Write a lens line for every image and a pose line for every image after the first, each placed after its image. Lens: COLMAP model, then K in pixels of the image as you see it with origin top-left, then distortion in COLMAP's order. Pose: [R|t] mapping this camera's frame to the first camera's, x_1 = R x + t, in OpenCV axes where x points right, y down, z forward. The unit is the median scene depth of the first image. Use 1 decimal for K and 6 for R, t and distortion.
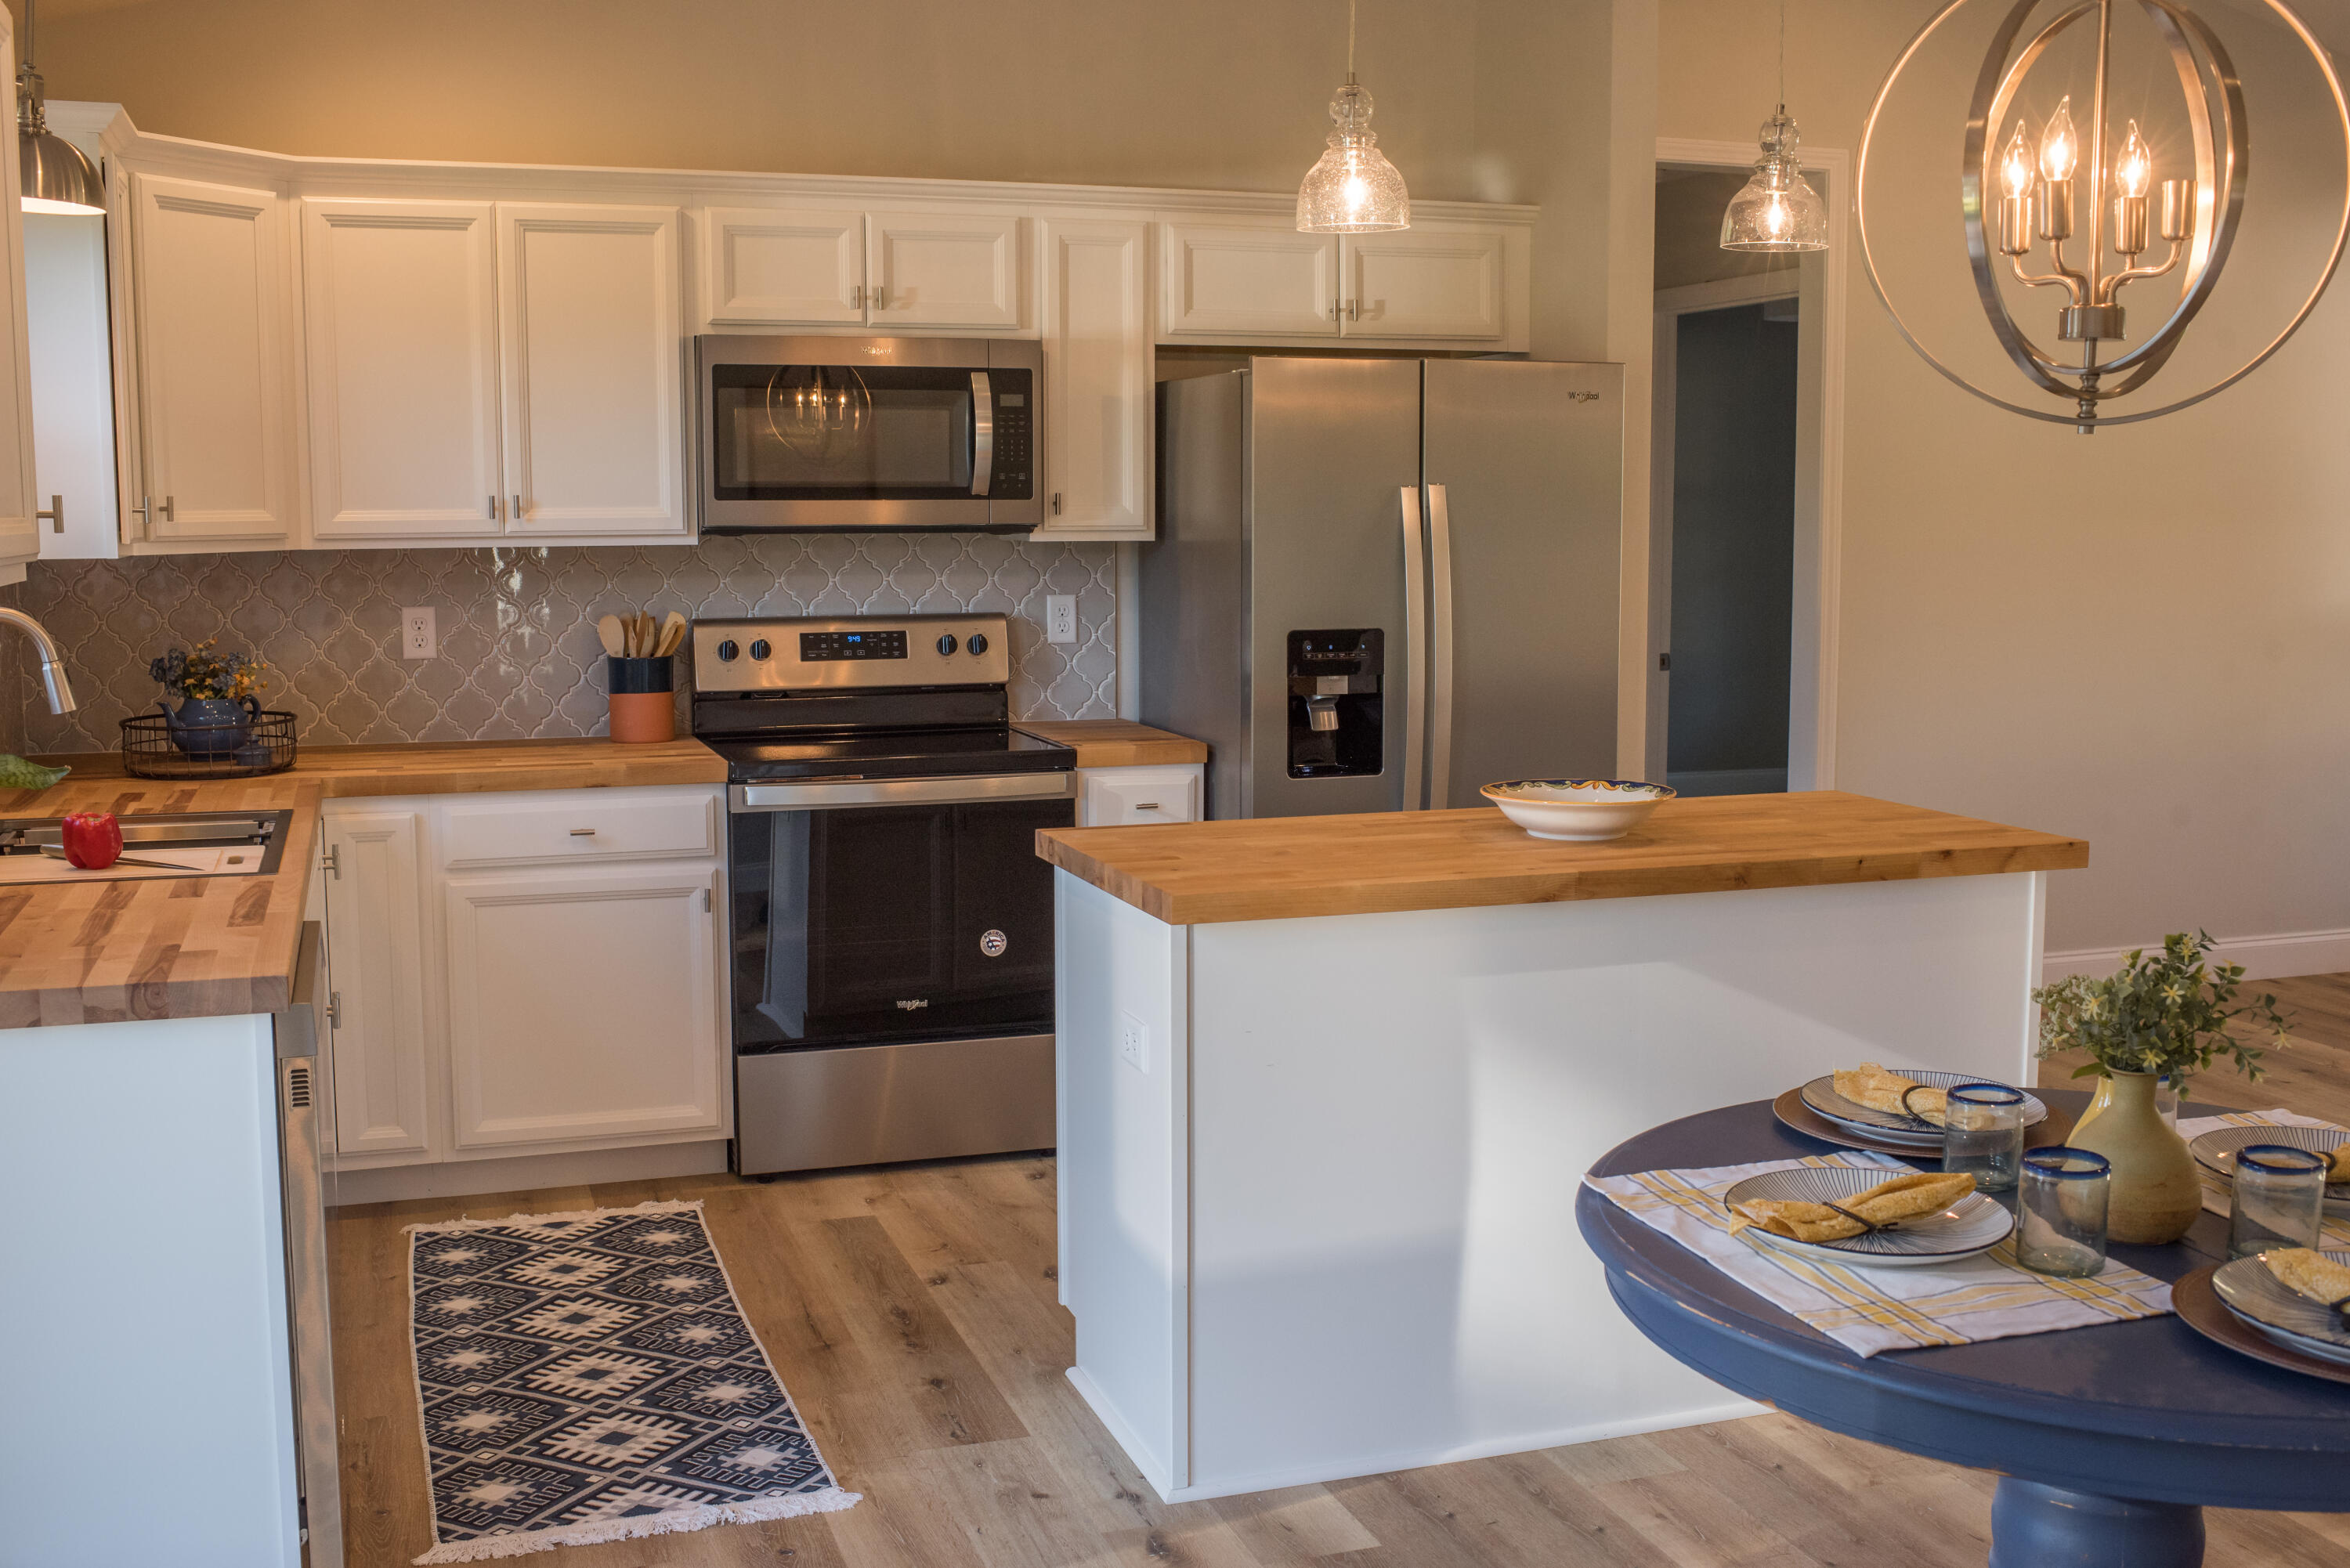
lens RADIAL K [[2350.8, 0, 1175.0], [0, 2350.8, 784.0], [0, 0, 1]] dist [-0.103568, 0.110429]
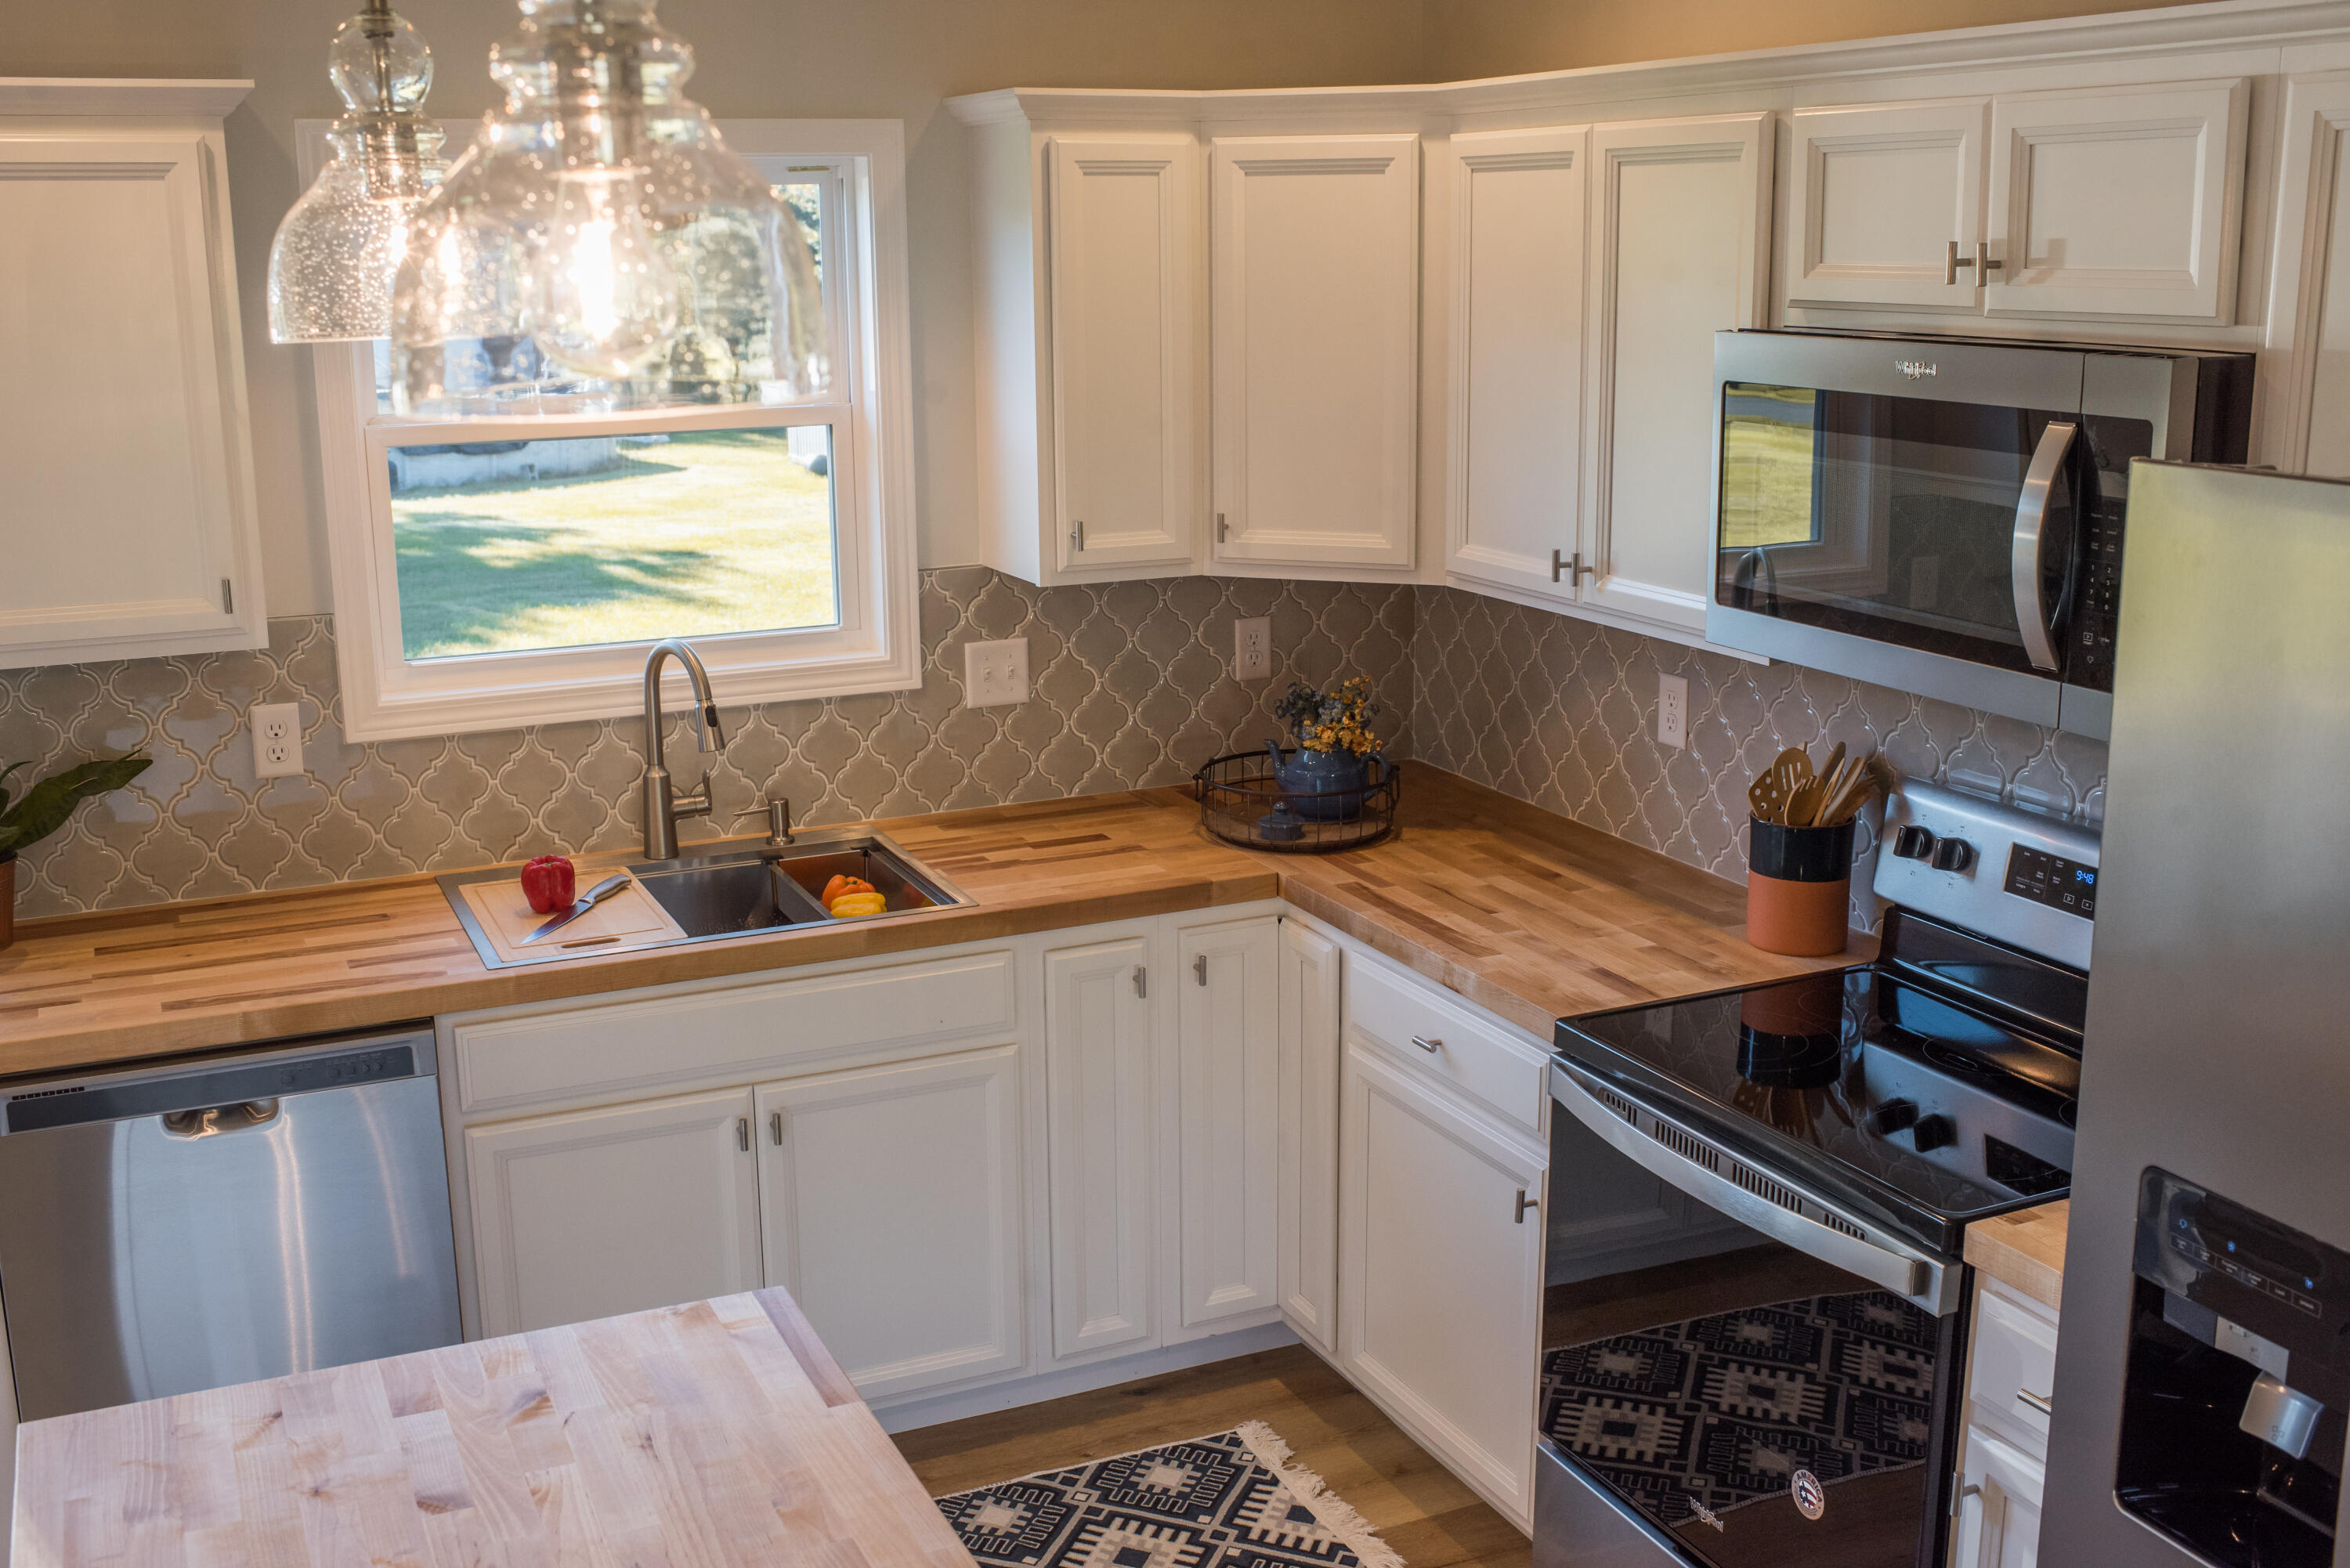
lens RADIAL K [[2350.8, 0, 1175.0], [0, 2350.8, 784.0], [0, 0, 1]] dist [-0.103568, 0.110429]
pose [[0.105389, 0.229195, -0.967658, 0.400623], [-0.111419, 0.969672, 0.217537, -0.197982], [0.988169, 0.084890, 0.127730, 0.807410]]
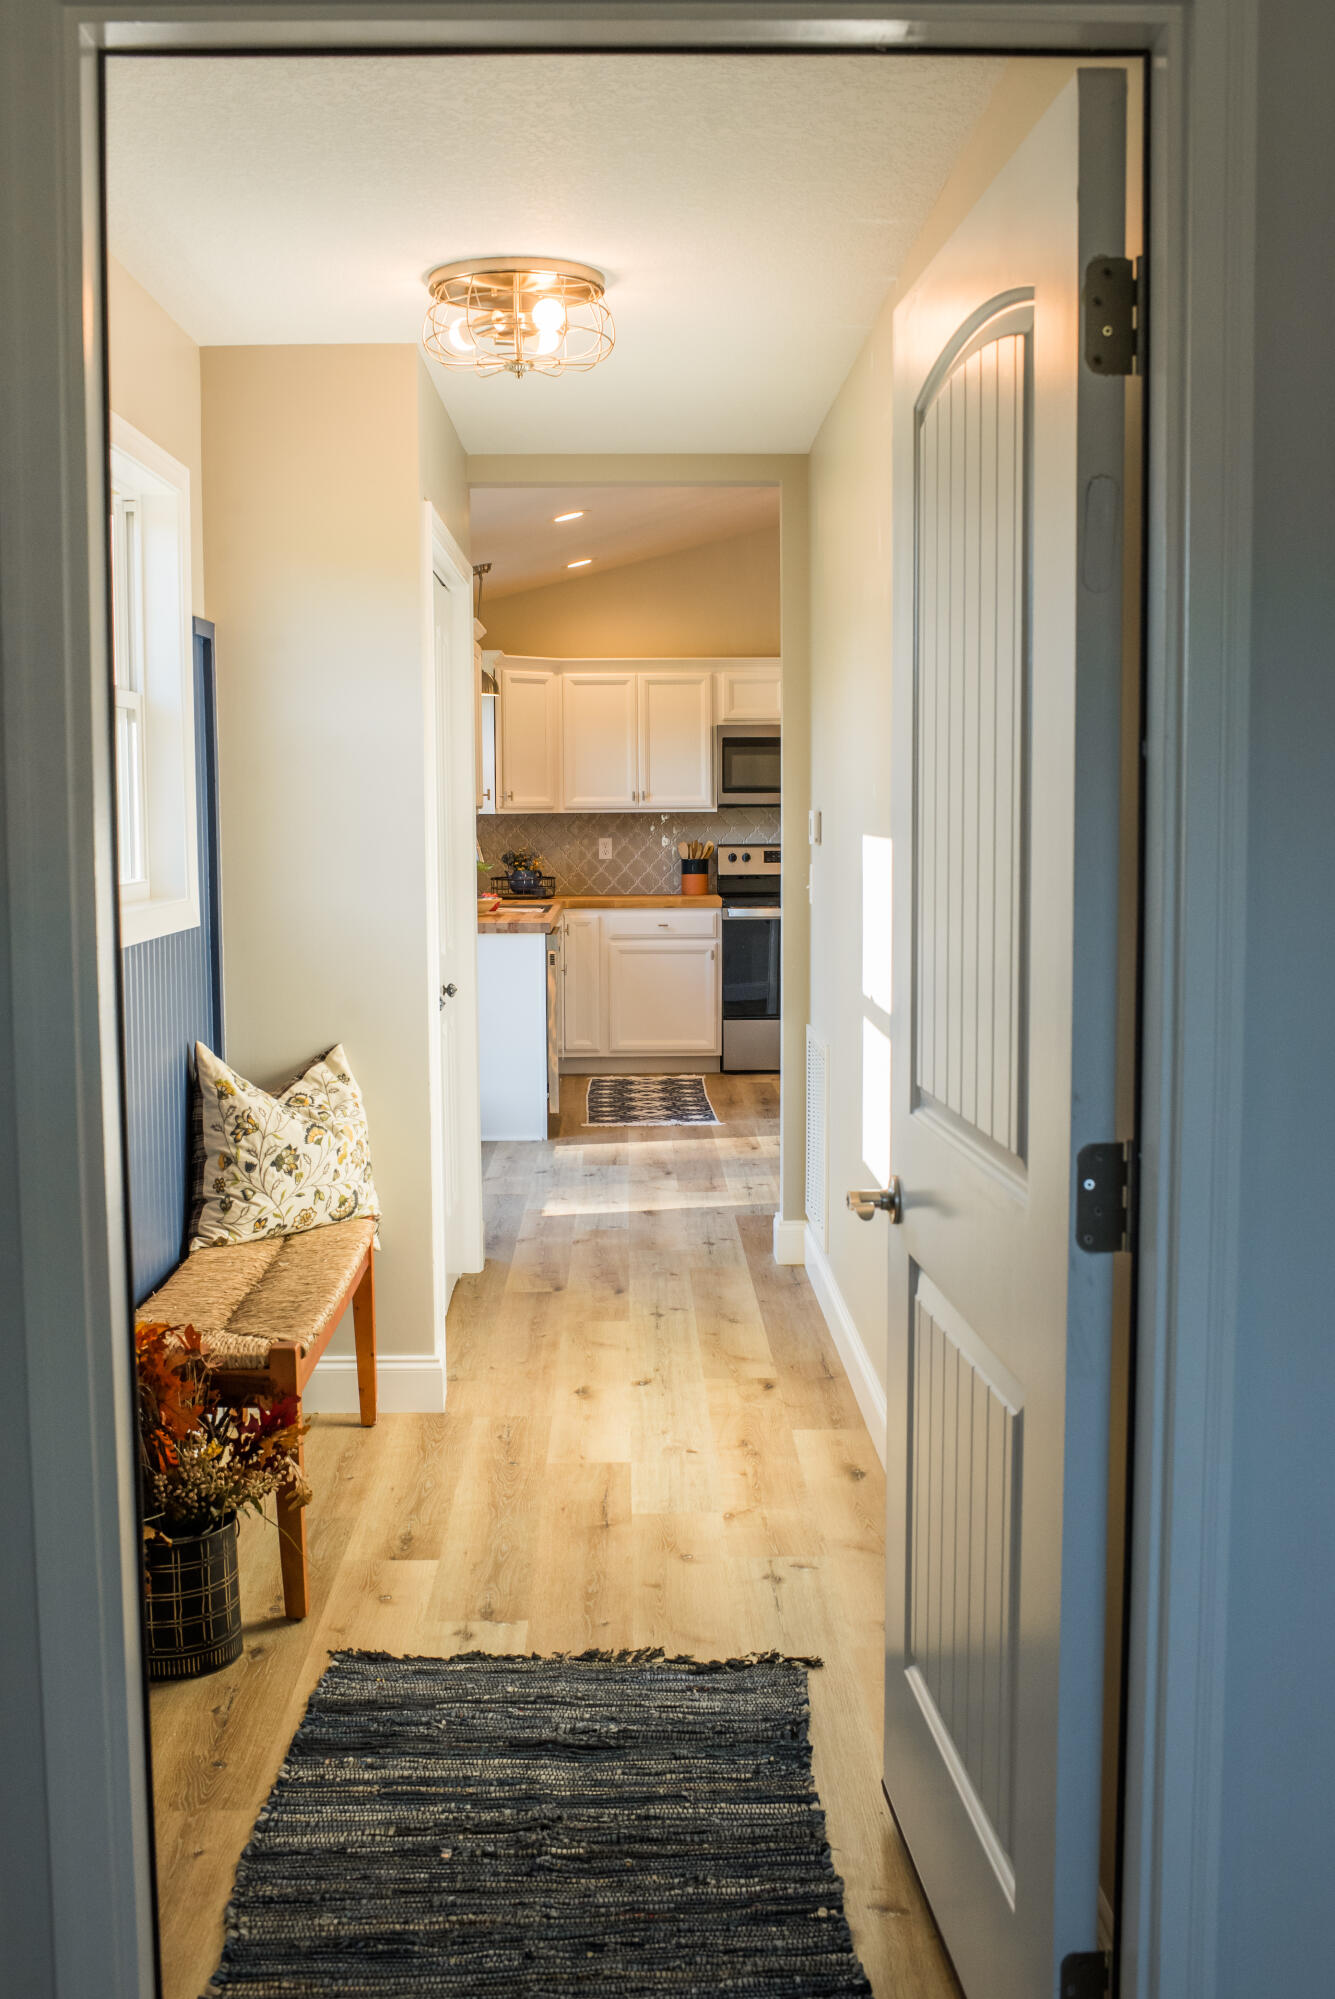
lens RADIAL K [[1999.8, 0, 667.5], [0, 1999.8, 999.5], [0, 0, 1]] dist [-0.103568, 0.110429]
pose [[0.952967, 0.024379, -0.302093, 0.391291], [-0.030882, 0.999382, -0.016768, 0.132875], [0.301498, 0.025308, 0.953131, -1.016179]]
